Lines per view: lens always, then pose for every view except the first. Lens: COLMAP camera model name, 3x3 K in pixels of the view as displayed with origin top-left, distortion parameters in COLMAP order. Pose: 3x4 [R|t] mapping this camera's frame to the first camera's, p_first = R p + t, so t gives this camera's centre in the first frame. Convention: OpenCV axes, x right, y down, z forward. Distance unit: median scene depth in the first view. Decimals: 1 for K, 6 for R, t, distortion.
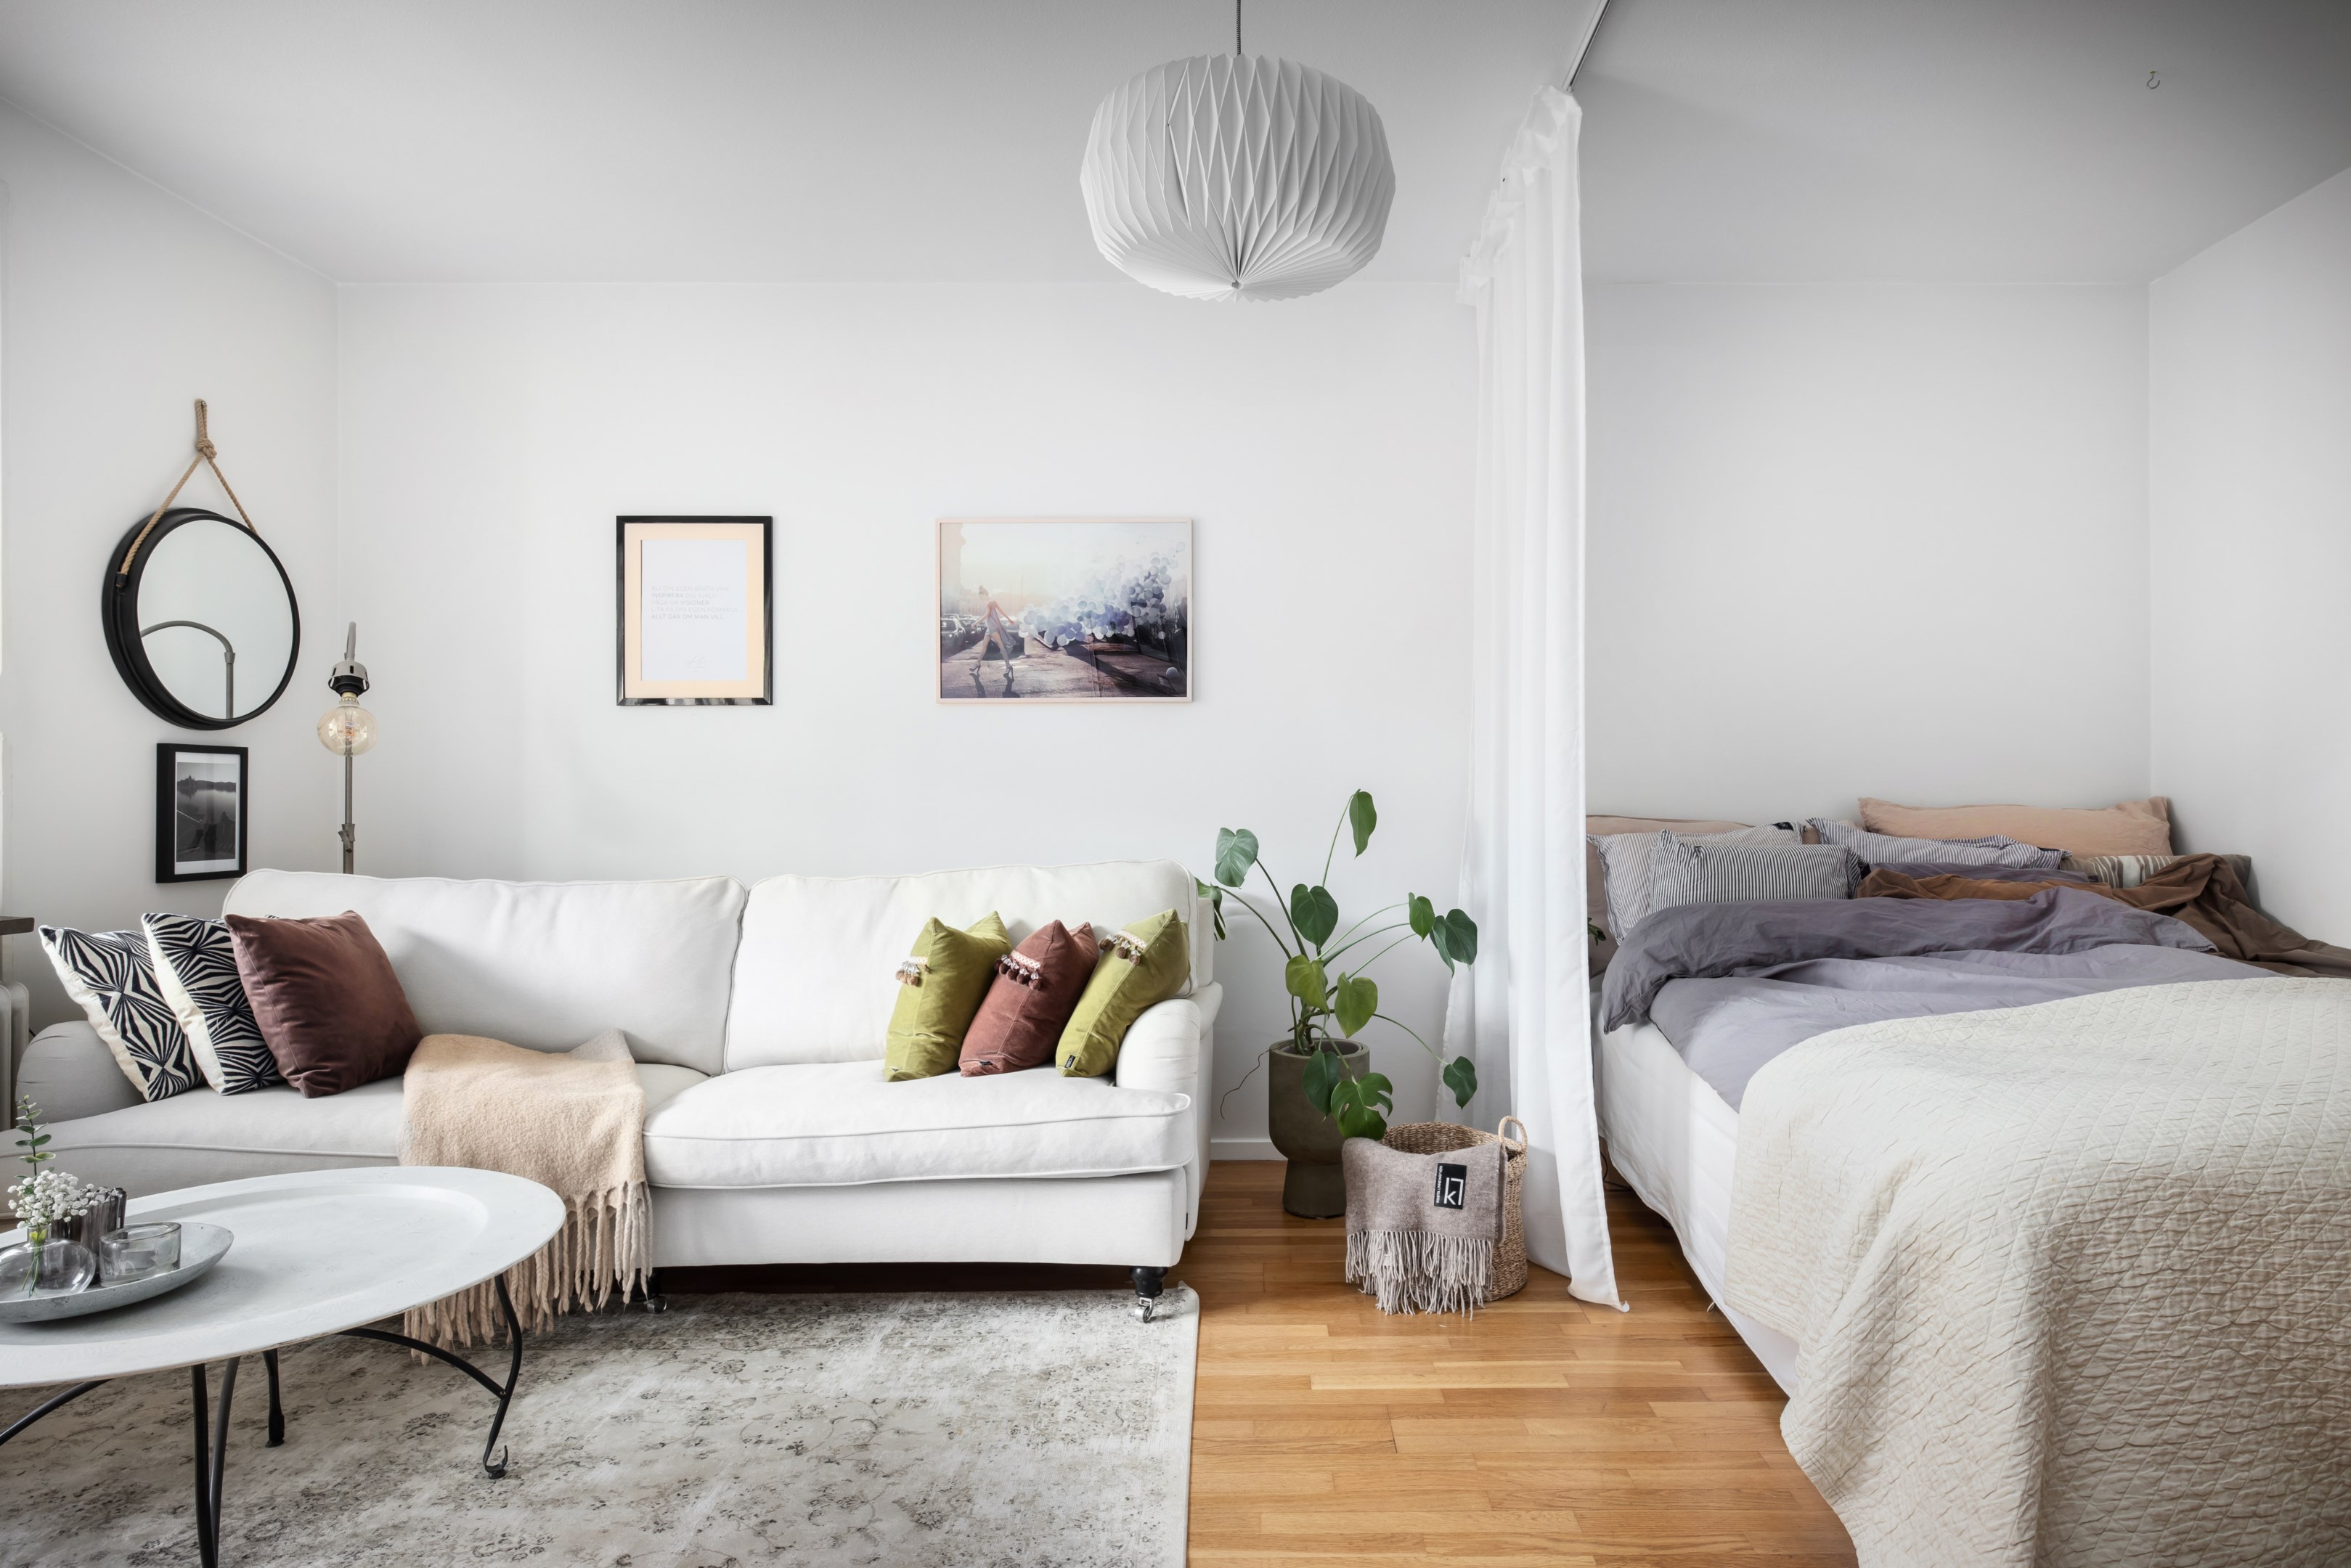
lens RADIAL K [[1307.4, 0, 1262.2], [0, 1307.4, 782.9], [0, 0, 1]] dist [-0.005606, 0.001426]
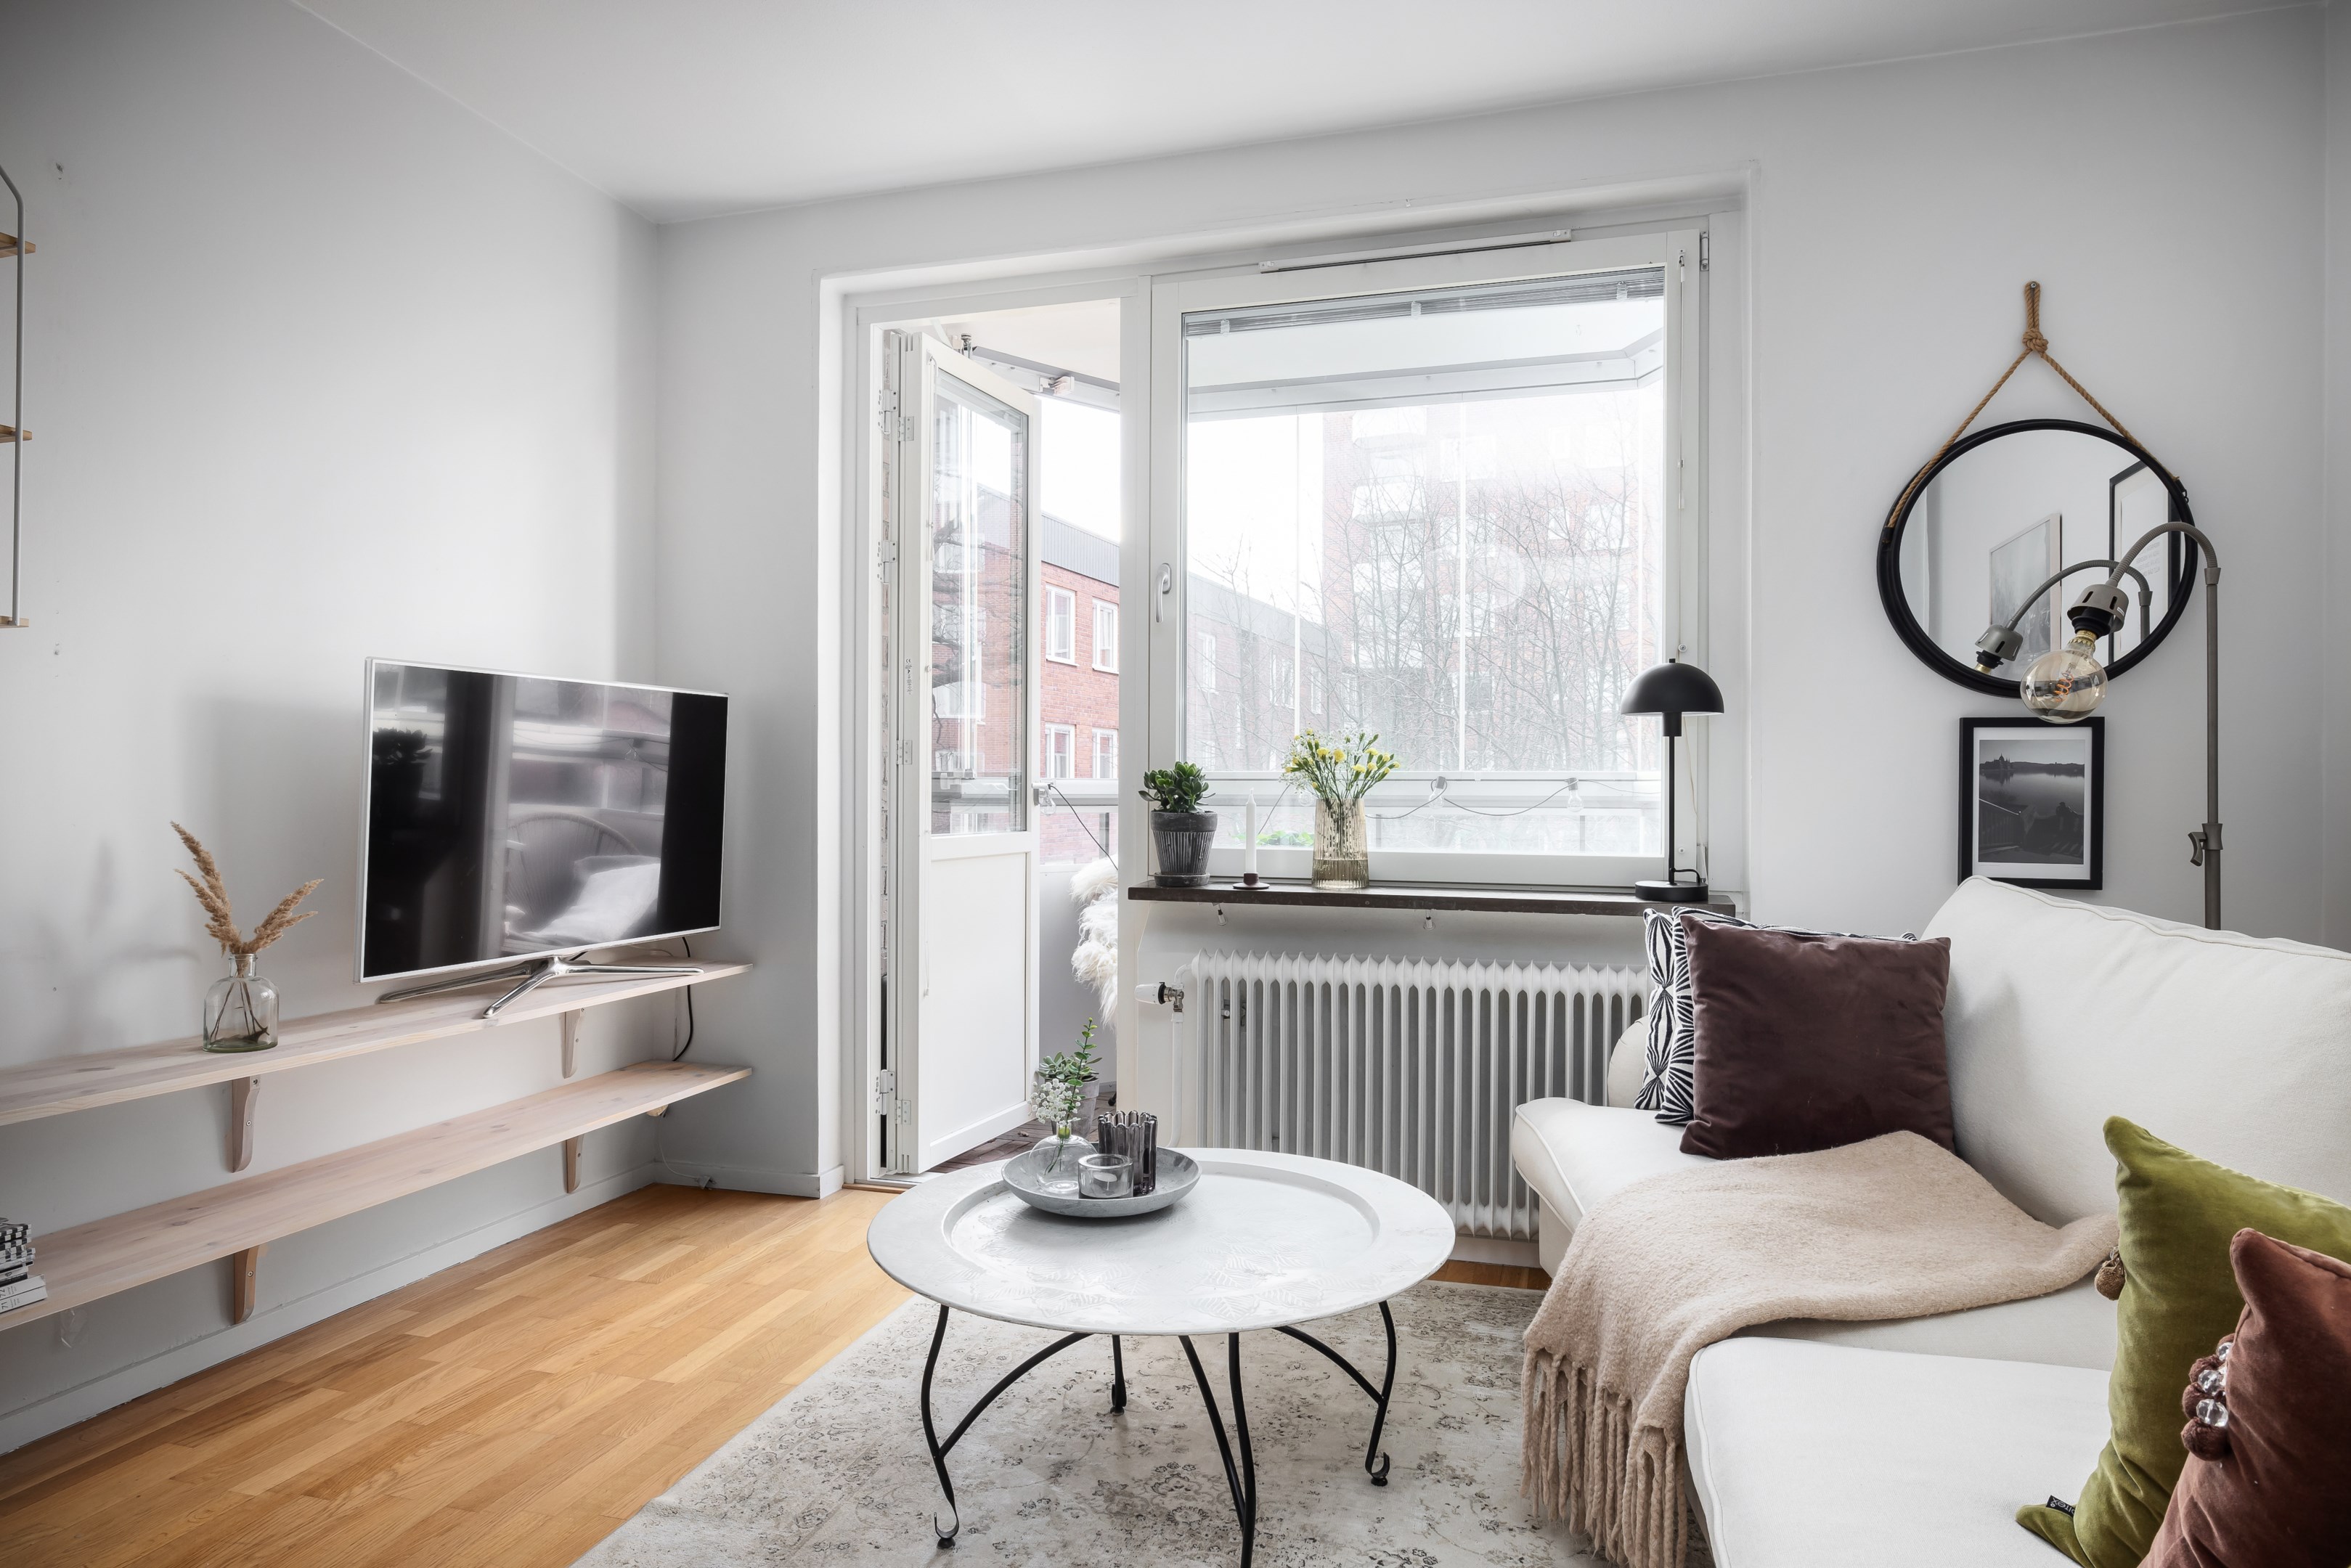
lens RADIAL K [[1383.1, 0, 1160.2], [0, 1383.1, 779.4], [0, 0, 1]] dist [-0.000865, 0.002049]
pose [[-0.288319, -0.008942, -0.957493, 0.143997], [0.001975, 0.999949, -0.009933, 0.016223], [0.957532, -0.004755, -0.288286, 0.751038]]
